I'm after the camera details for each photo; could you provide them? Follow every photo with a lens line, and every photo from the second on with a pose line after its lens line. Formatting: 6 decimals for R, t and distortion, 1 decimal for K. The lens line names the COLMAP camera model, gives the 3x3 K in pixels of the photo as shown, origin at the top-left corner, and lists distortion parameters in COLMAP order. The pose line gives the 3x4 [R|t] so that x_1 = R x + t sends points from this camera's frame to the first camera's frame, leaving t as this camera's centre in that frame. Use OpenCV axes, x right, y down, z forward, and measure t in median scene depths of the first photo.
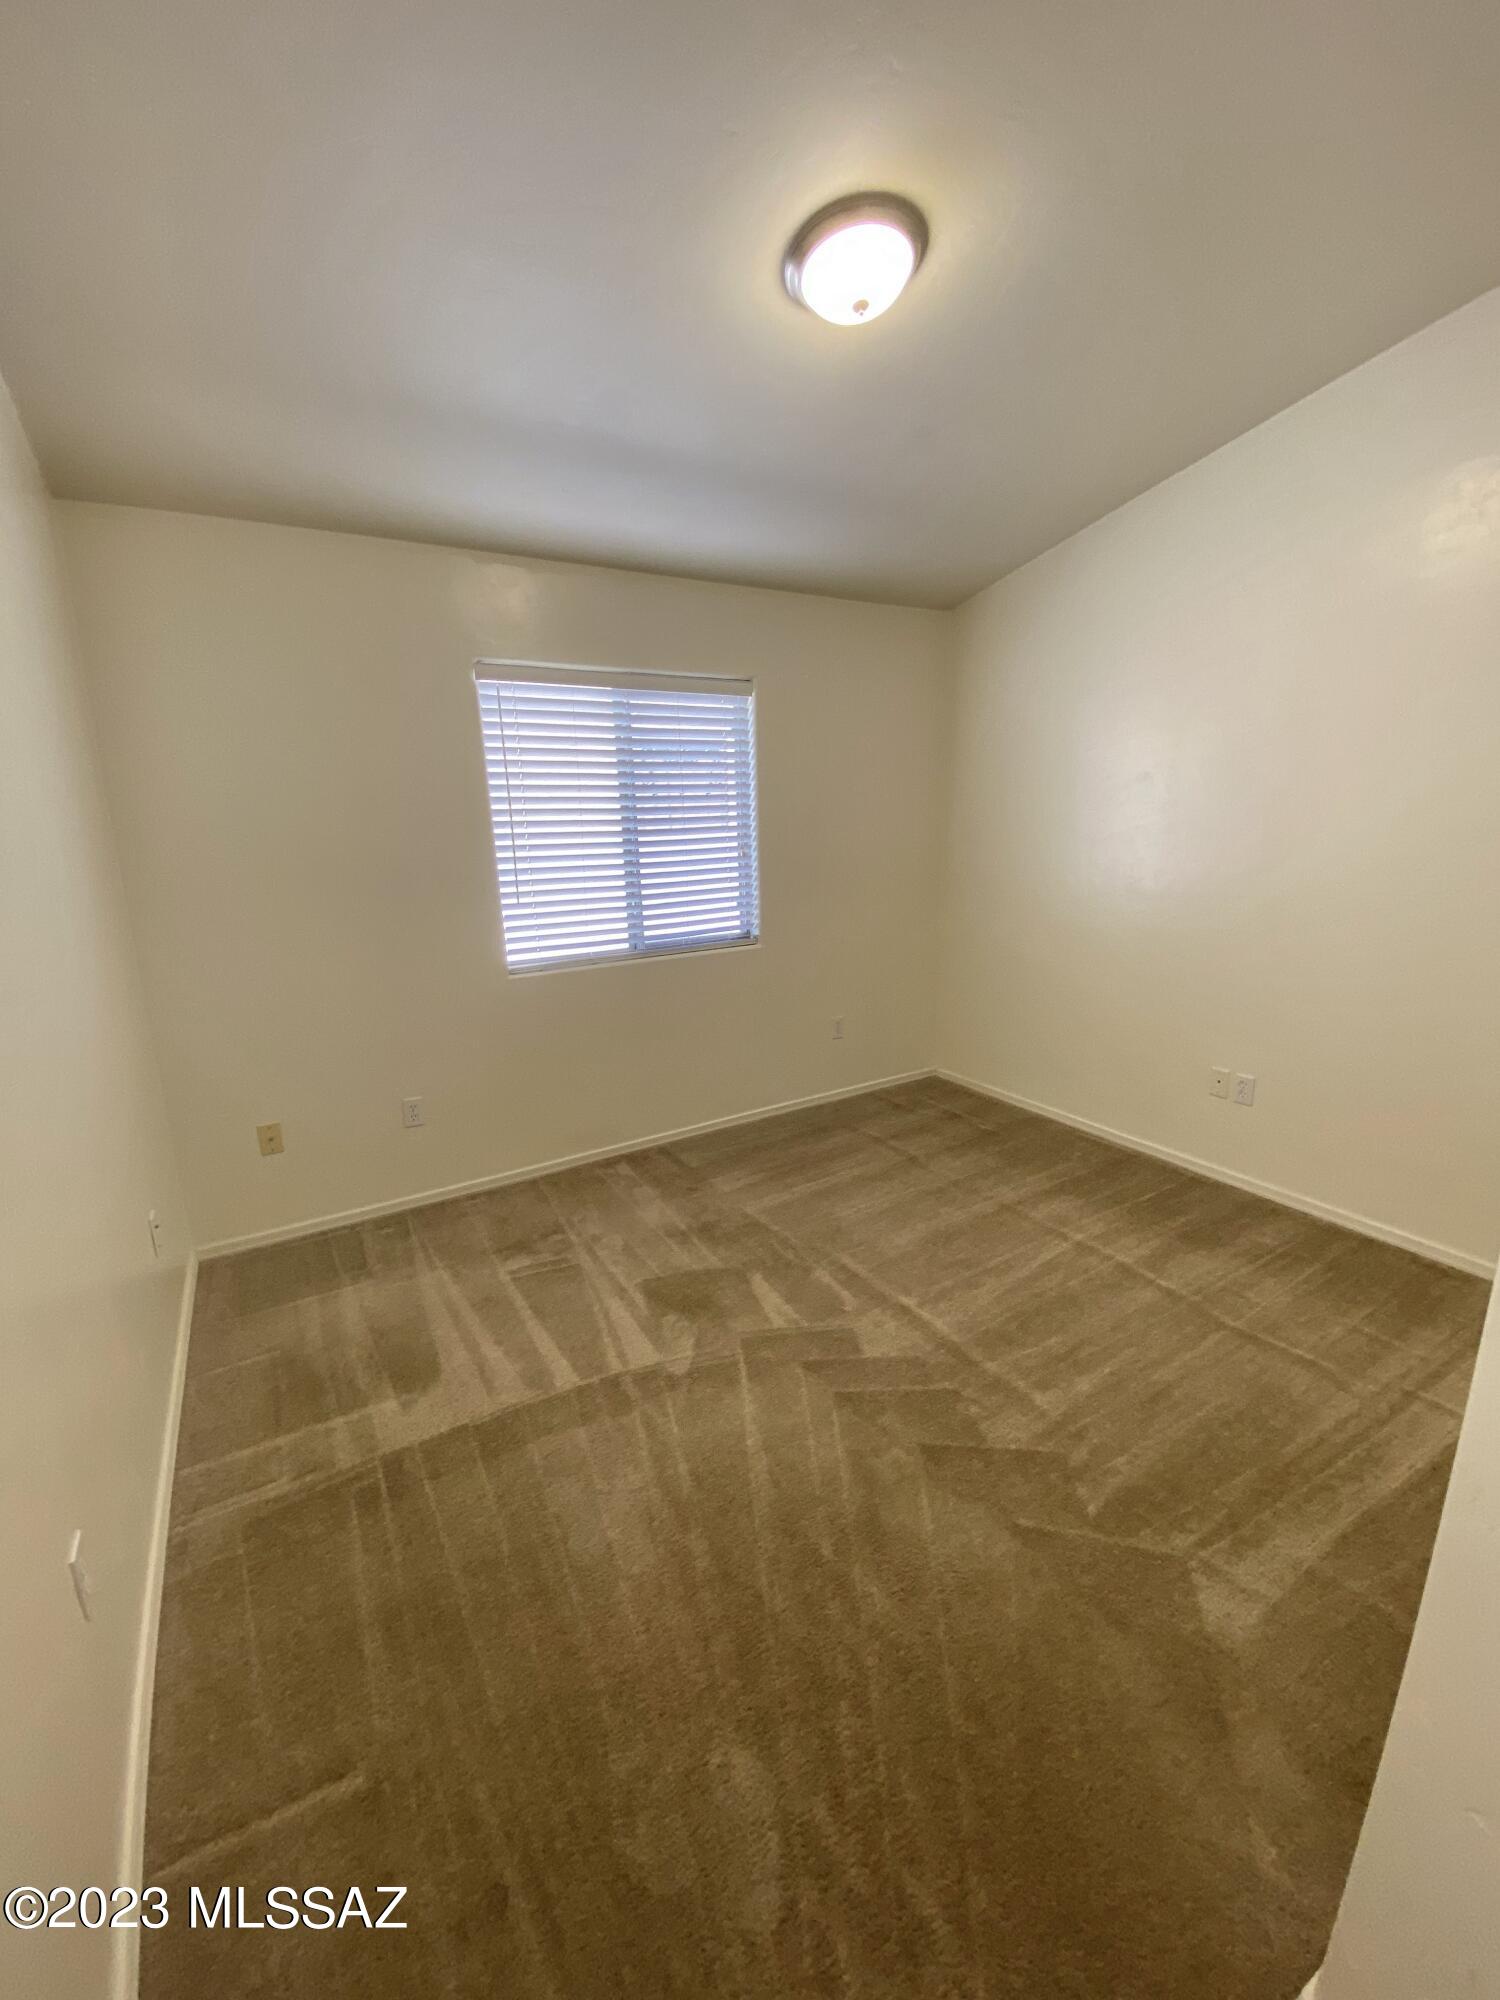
lens RADIAL K [[815.1, 0, 756.4], [0, 815.1, 997.8], [0, 0, 1]] dist [0.026585, -0.023812]
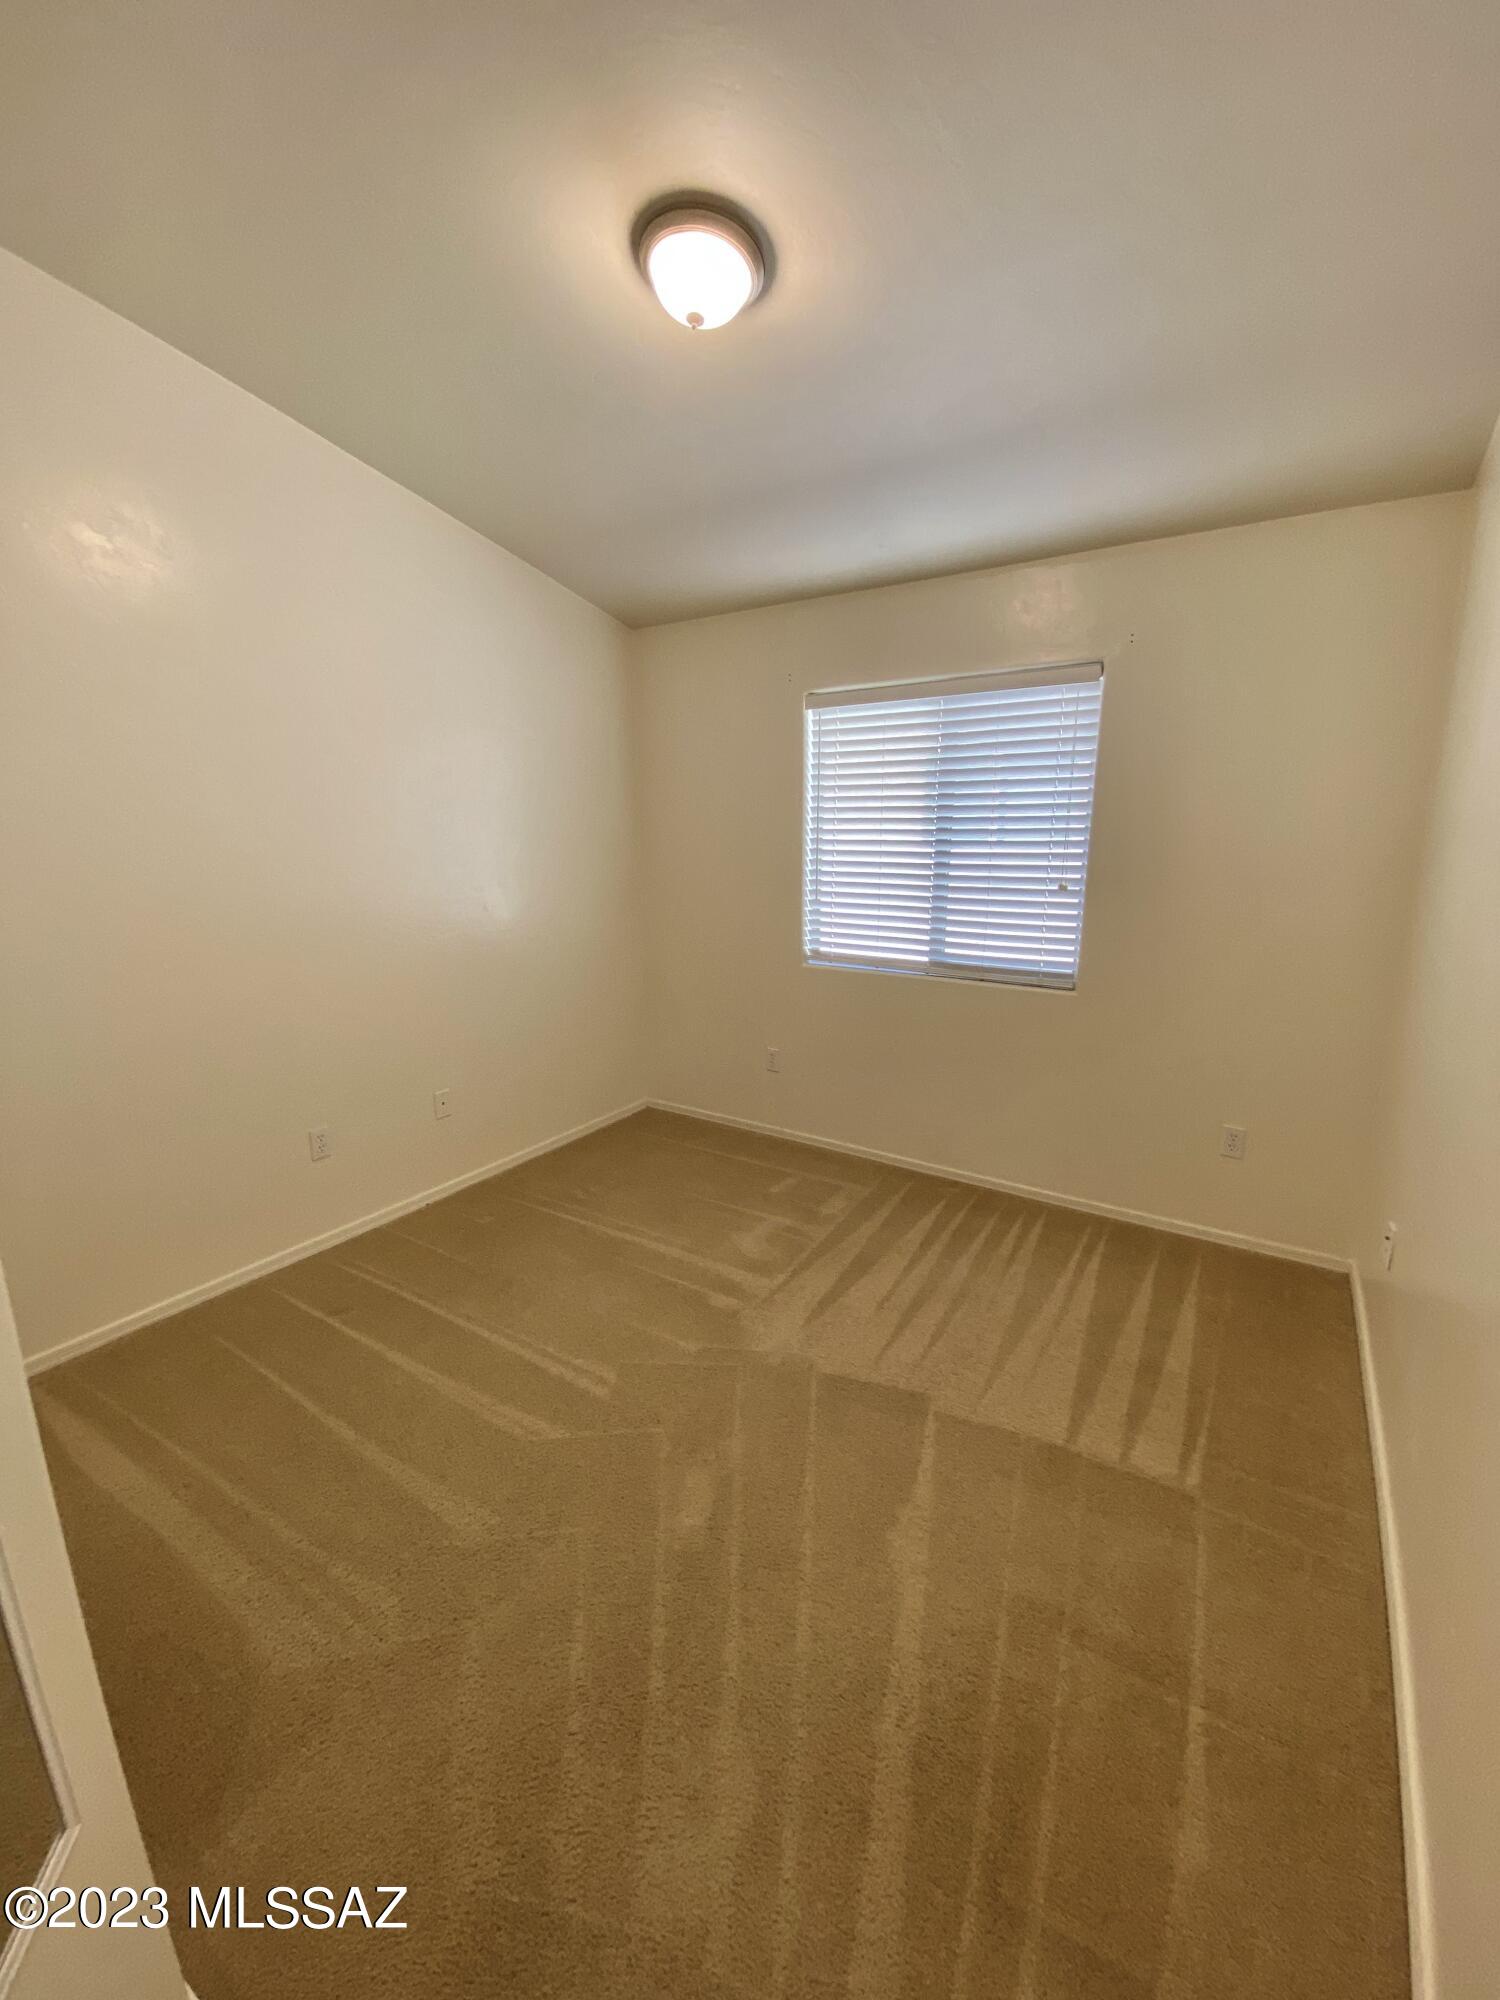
lens RADIAL K [[815.1, 0, 756.4], [0, 815.1, 997.8], [0, 0, 1]] dist [0.026585, -0.023812]
pose [[0.458041, 0.208030, -0.864247, 0.625263], [-0.190881, 0.972570, 0.132939, -0.113912], [0.868195, 0.104076, 0.485185, 0.364574]]
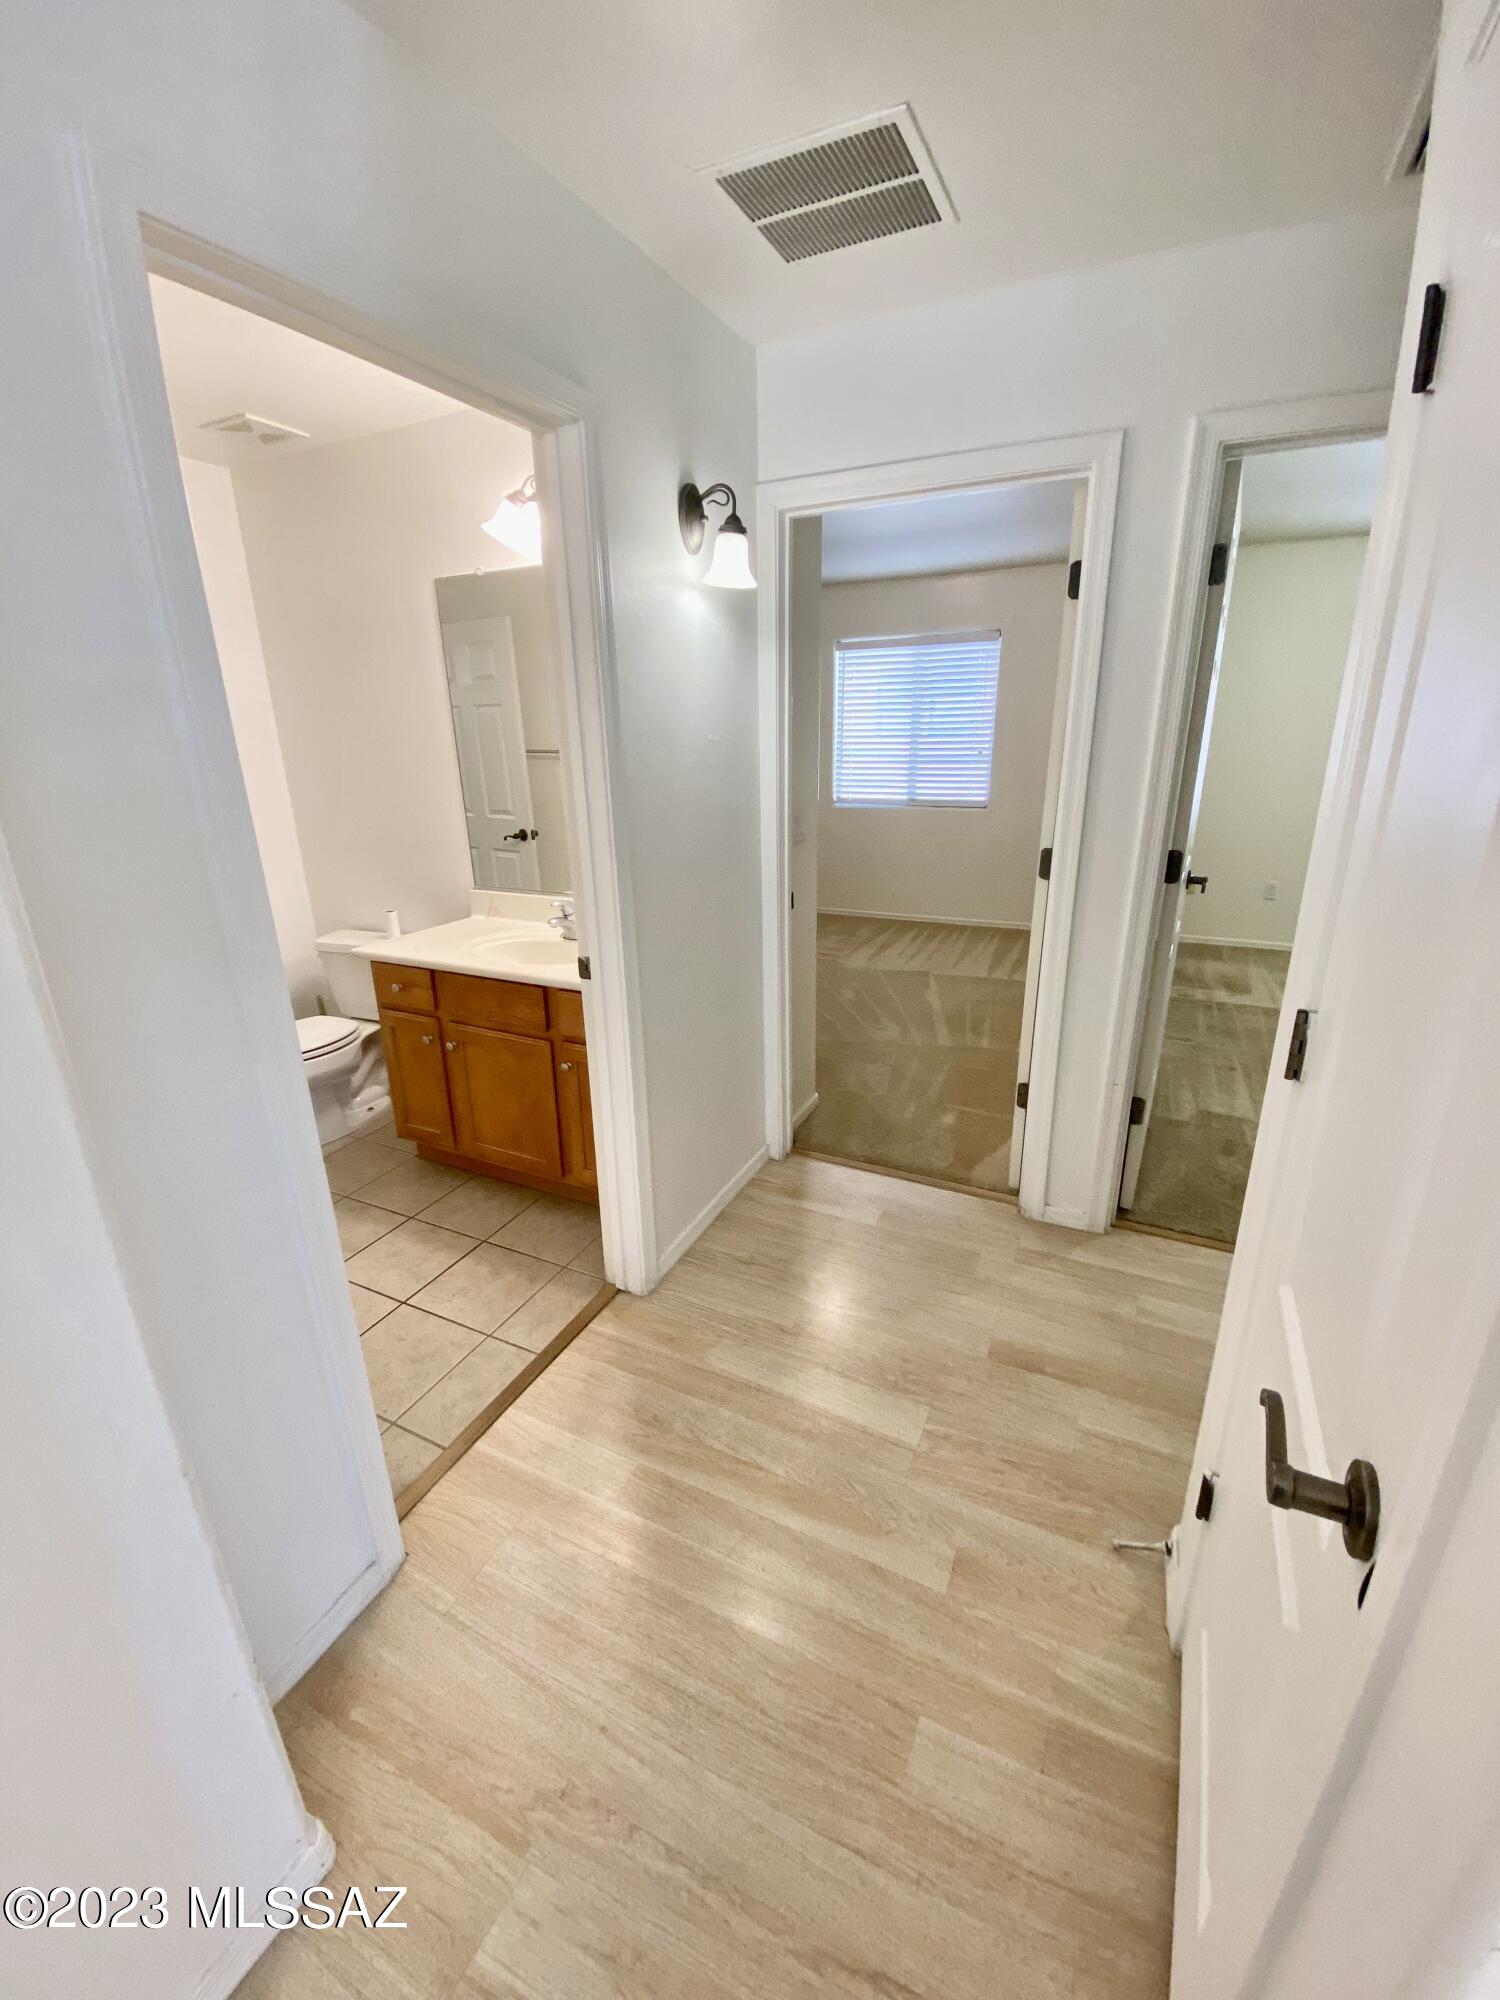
lens RADIAL K [[815.1, 0, 756.4], [0, 815.1, 997.8], [0, 0, 1]] dist [0.026585, -0.023812]
pose [[0.560953, 0.283234, -0.777888, 1.167986], [-0.170571, 0.959033, 0.226188, 0.003098], [0.810085, 0.005805, 0.586284, -0.274924]]
